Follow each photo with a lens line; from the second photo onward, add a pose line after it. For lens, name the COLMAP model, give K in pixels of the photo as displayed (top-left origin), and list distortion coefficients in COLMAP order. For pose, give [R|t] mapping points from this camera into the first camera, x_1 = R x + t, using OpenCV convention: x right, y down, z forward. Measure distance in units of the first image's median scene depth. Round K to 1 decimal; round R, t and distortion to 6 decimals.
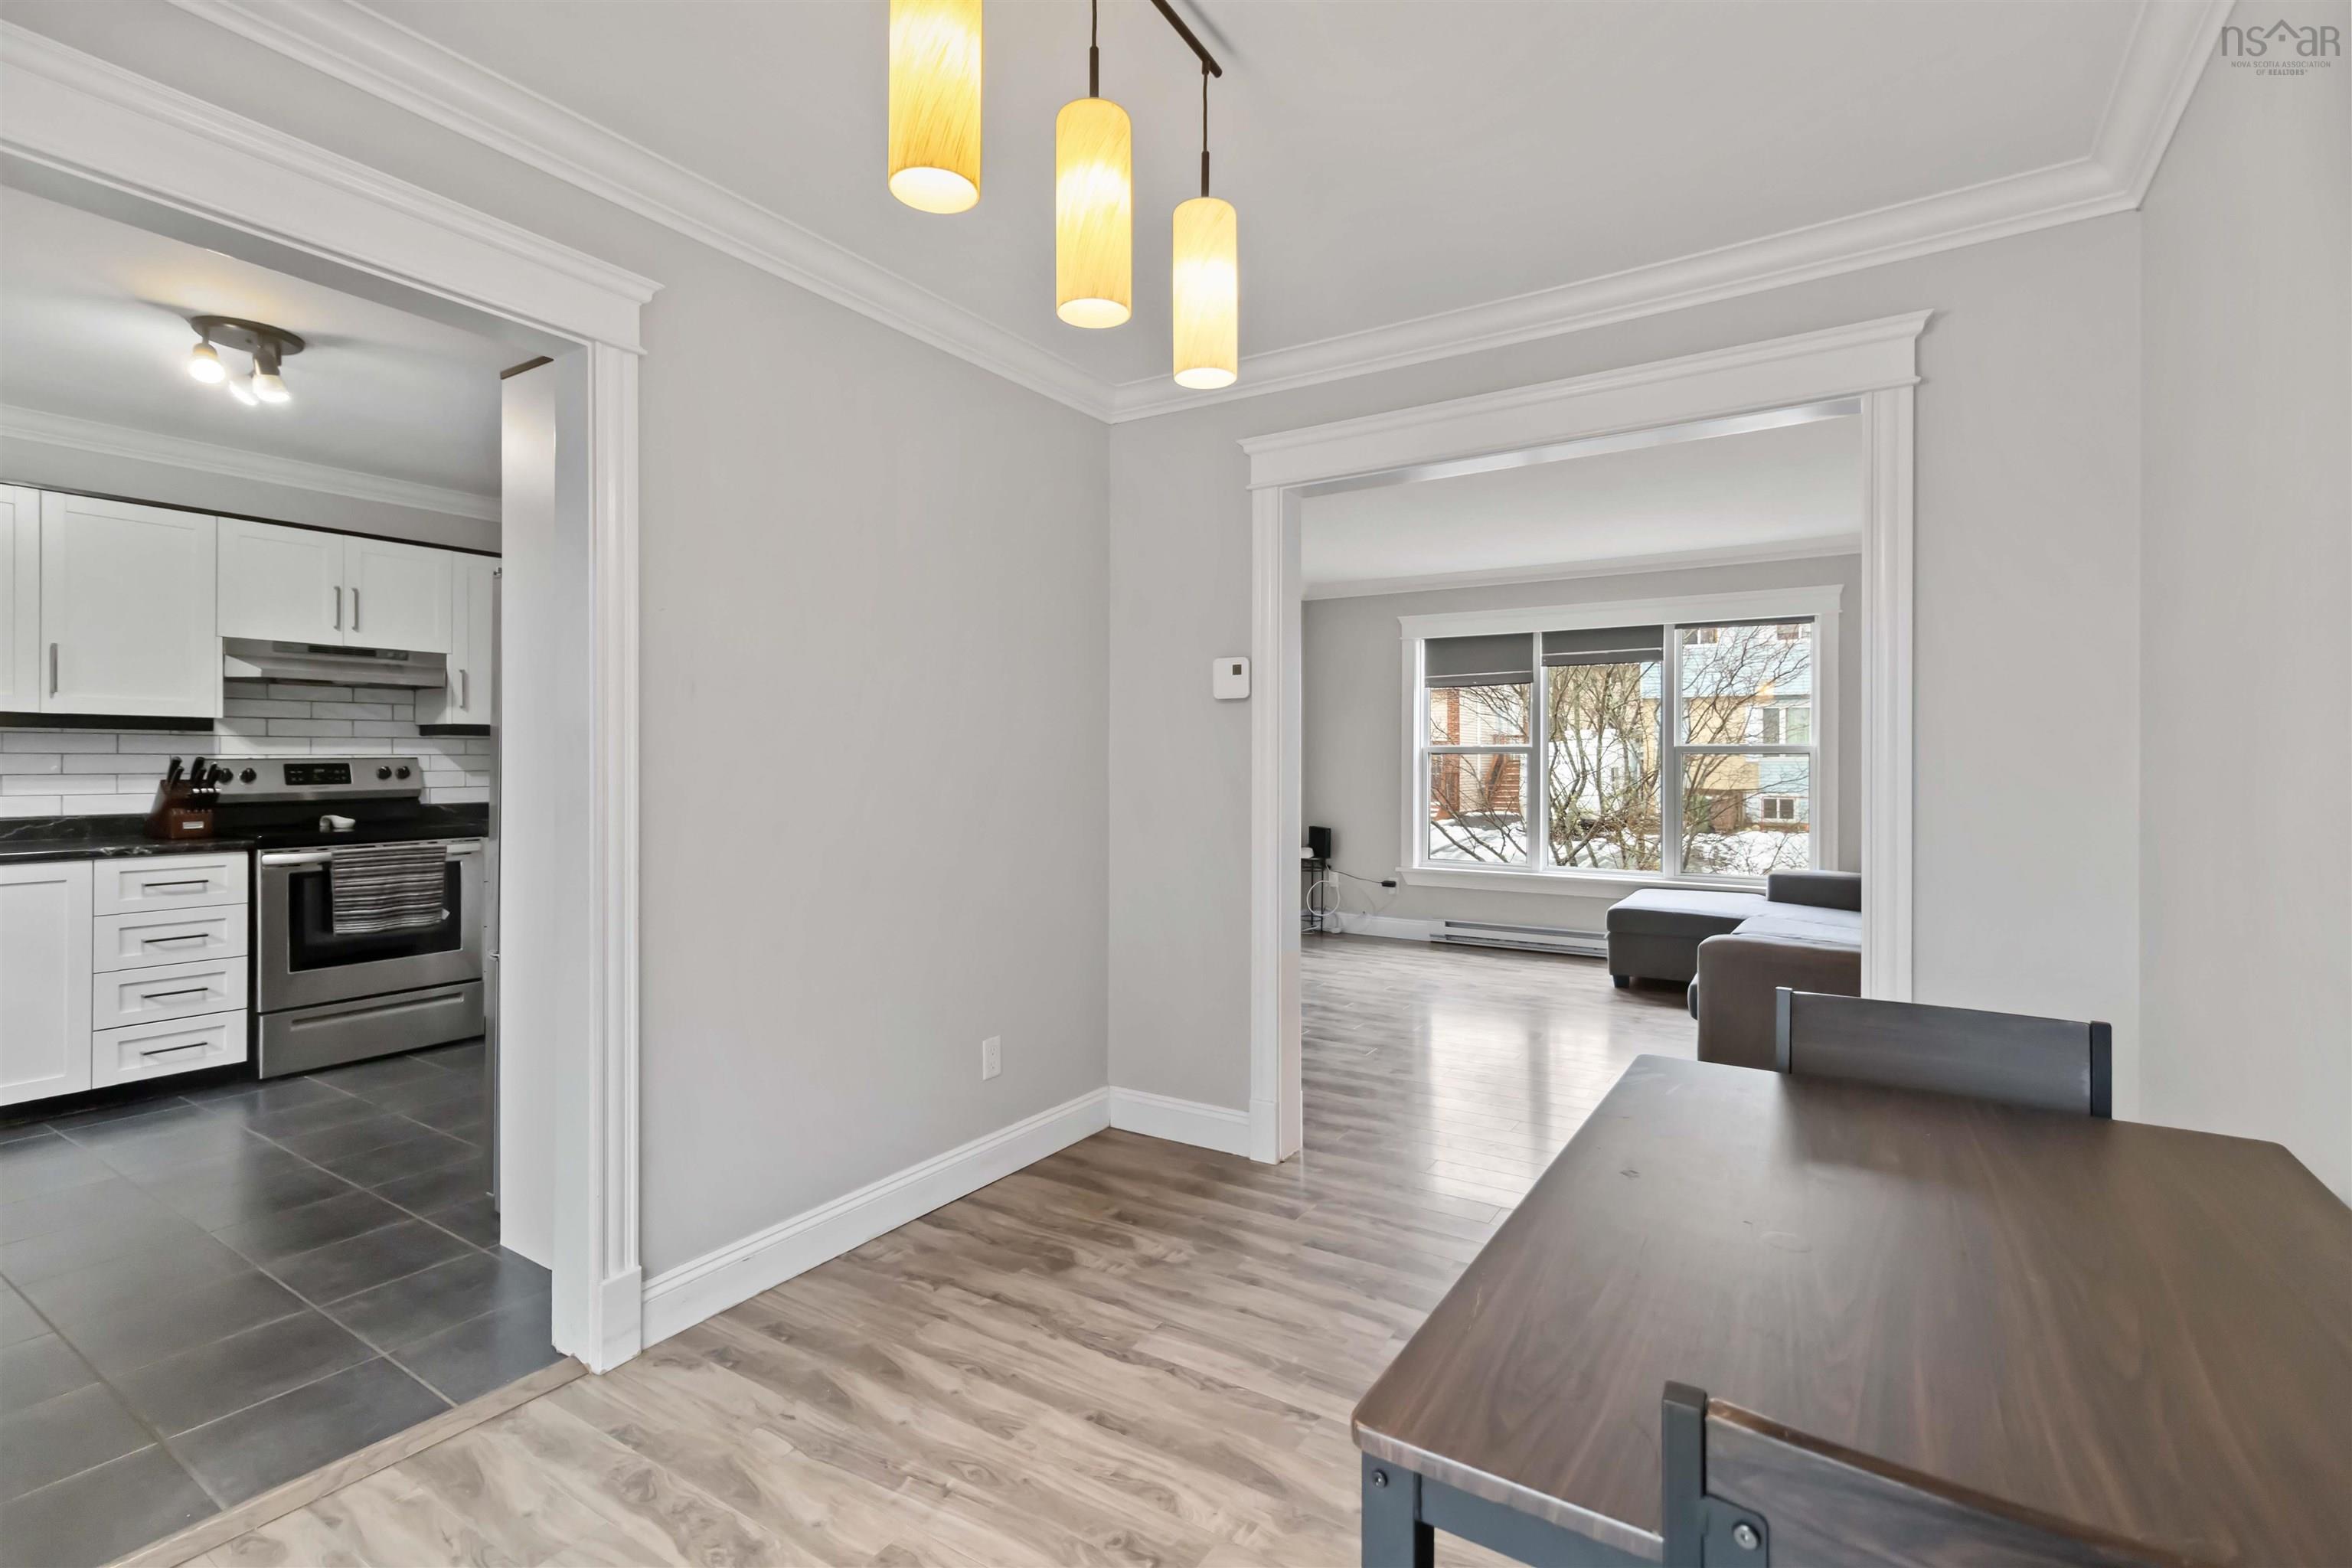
lens RADIAL K [[1090.2, 0, 1182.1], [0, 1090.2, 761.9], [0, 0, 1]] dist [0.006832, 0.000064]
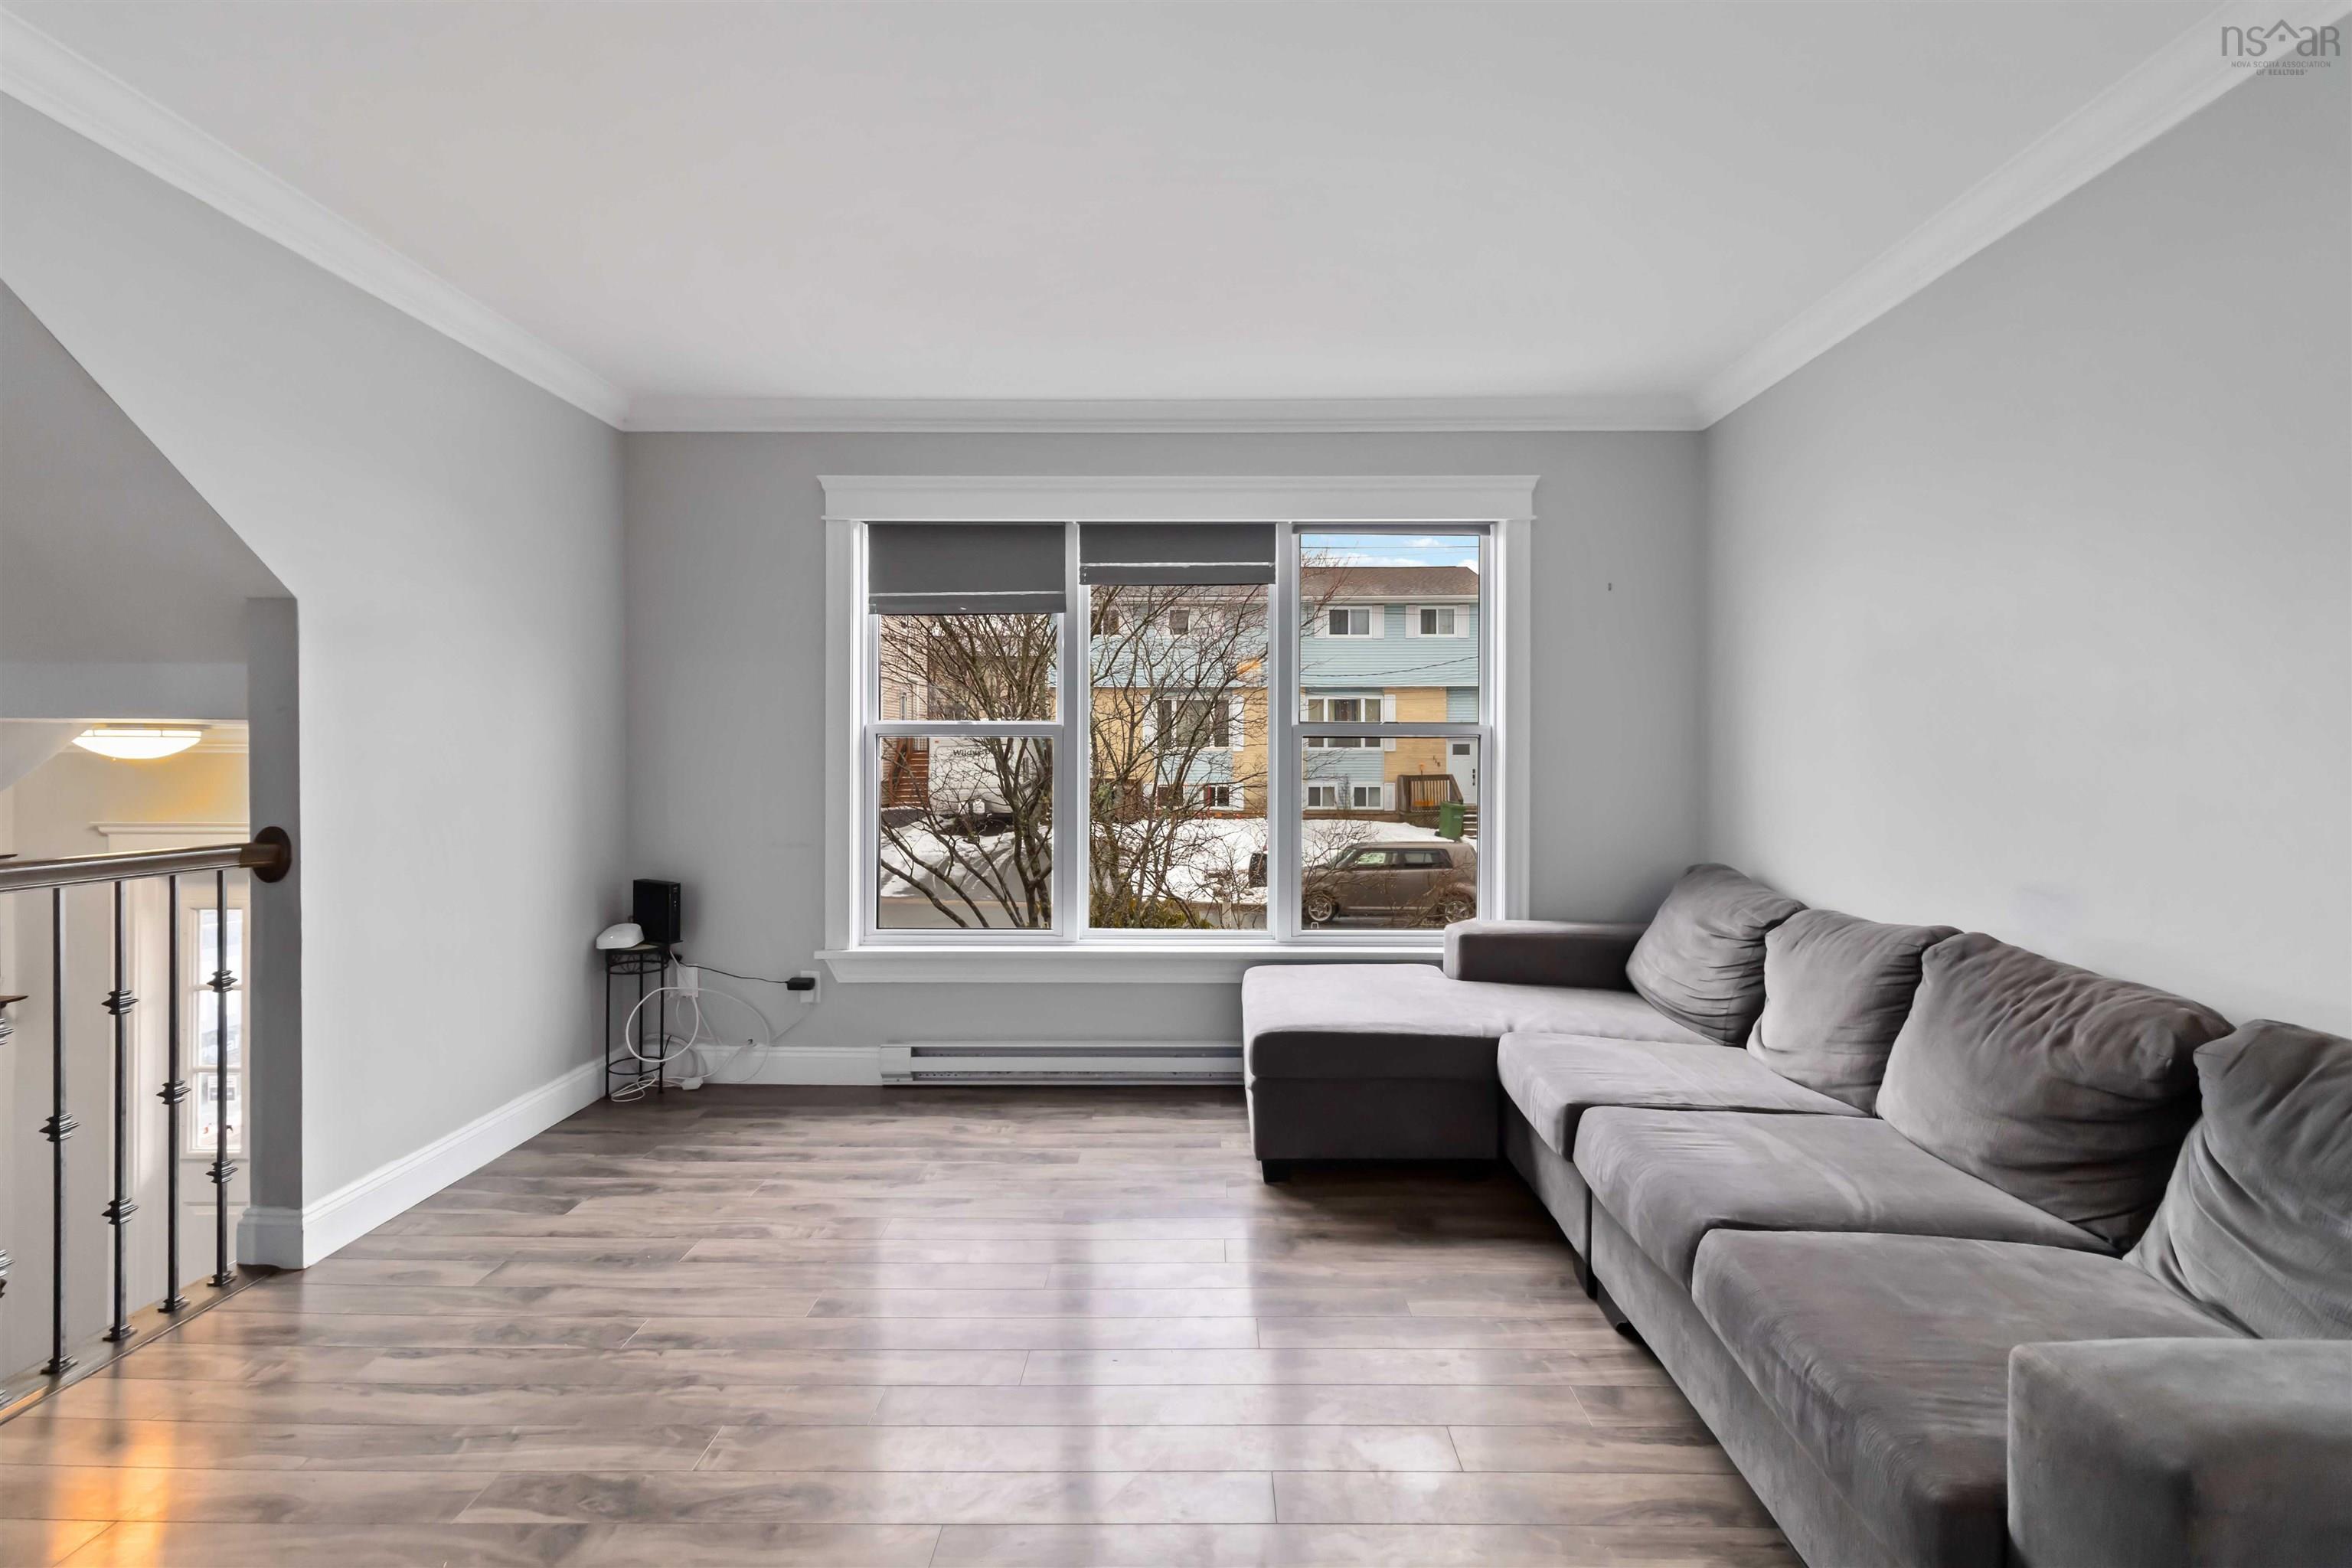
lens RADIAL K [[1090.2, 0, 1190.1], [0, 1090.2, 756.4], [0, 0, 1]] dist [0.006832, 0.000064]
pose [[0.850350, -0.004242, 0.526200, 0.122738], [0.001918, 0.999986, 0.004961, 0.000605], [-0.526214, -0.003209, 0.850346, 0.765184]]
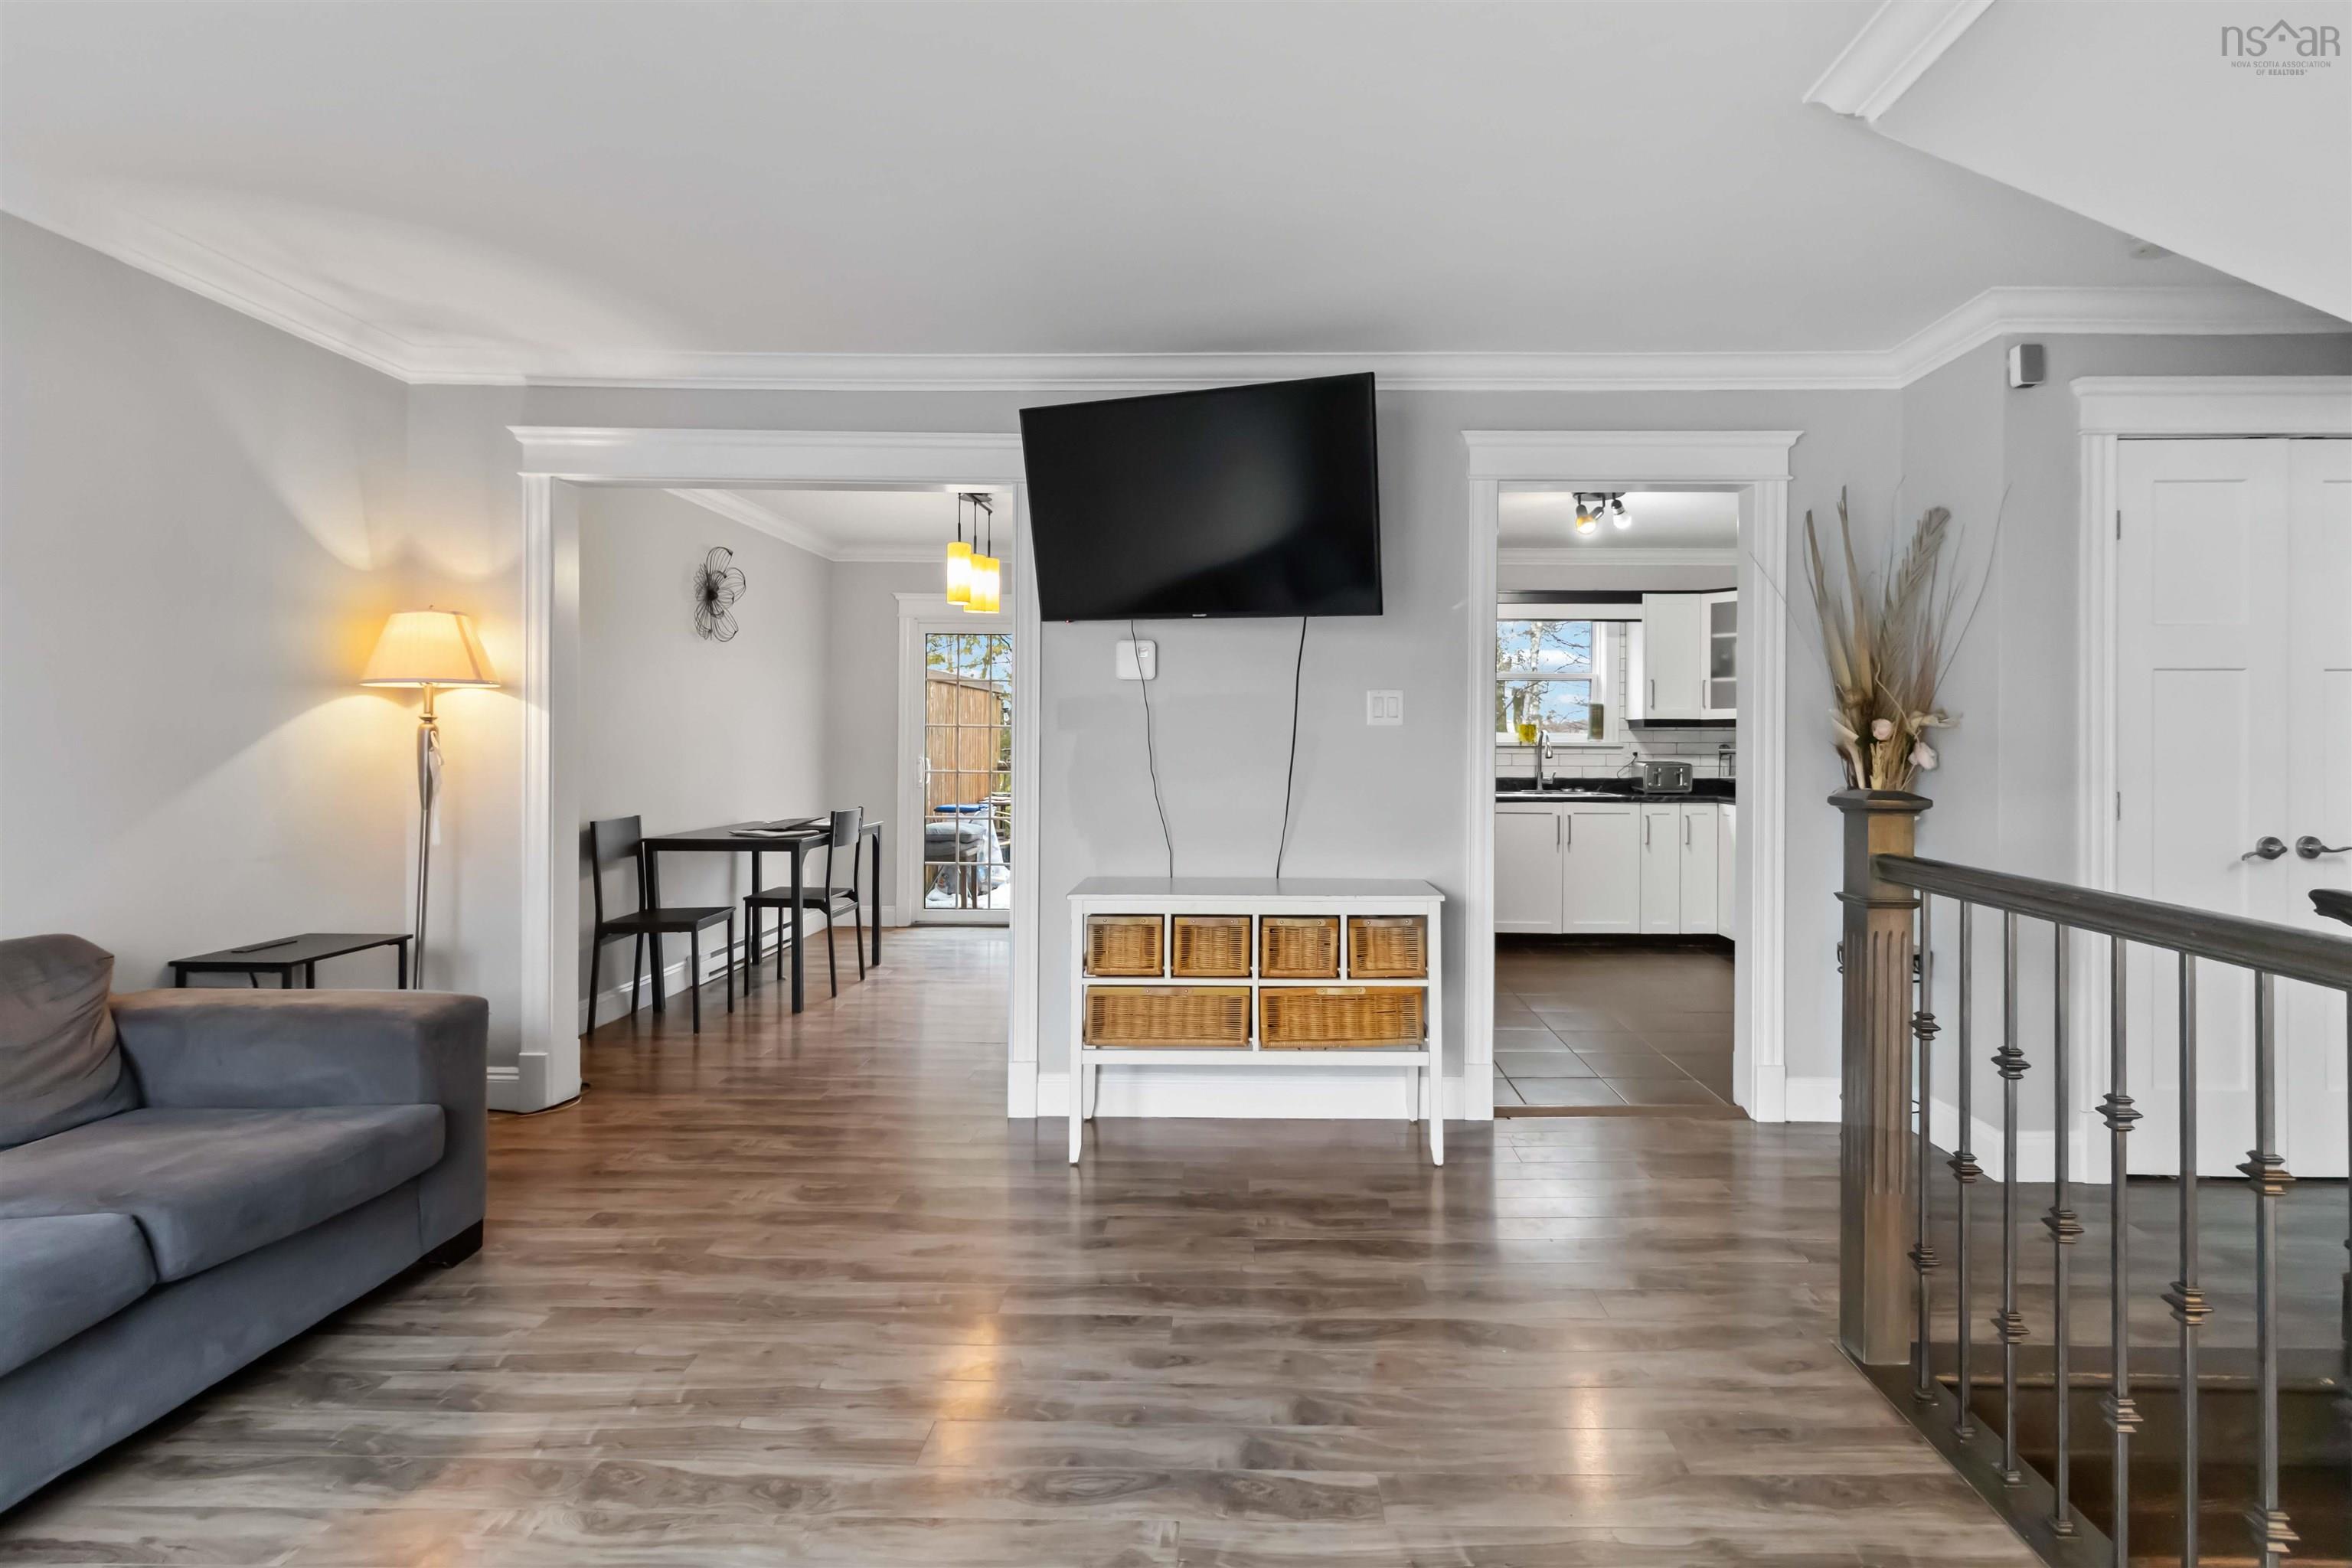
lens RADIAL K [[1090.2, 0, 1249.8], [0, 1090.2, 753.7], [0, 0, 1]] dist [0.006832, 0.000064]
pose [[-0.847059, -0.002463, -0.531494, 0.365170], [-0.009006, 0.999912, 0.009720, -0.000209], [0.531423, 0.013019, -0.847006, 1.558654]]
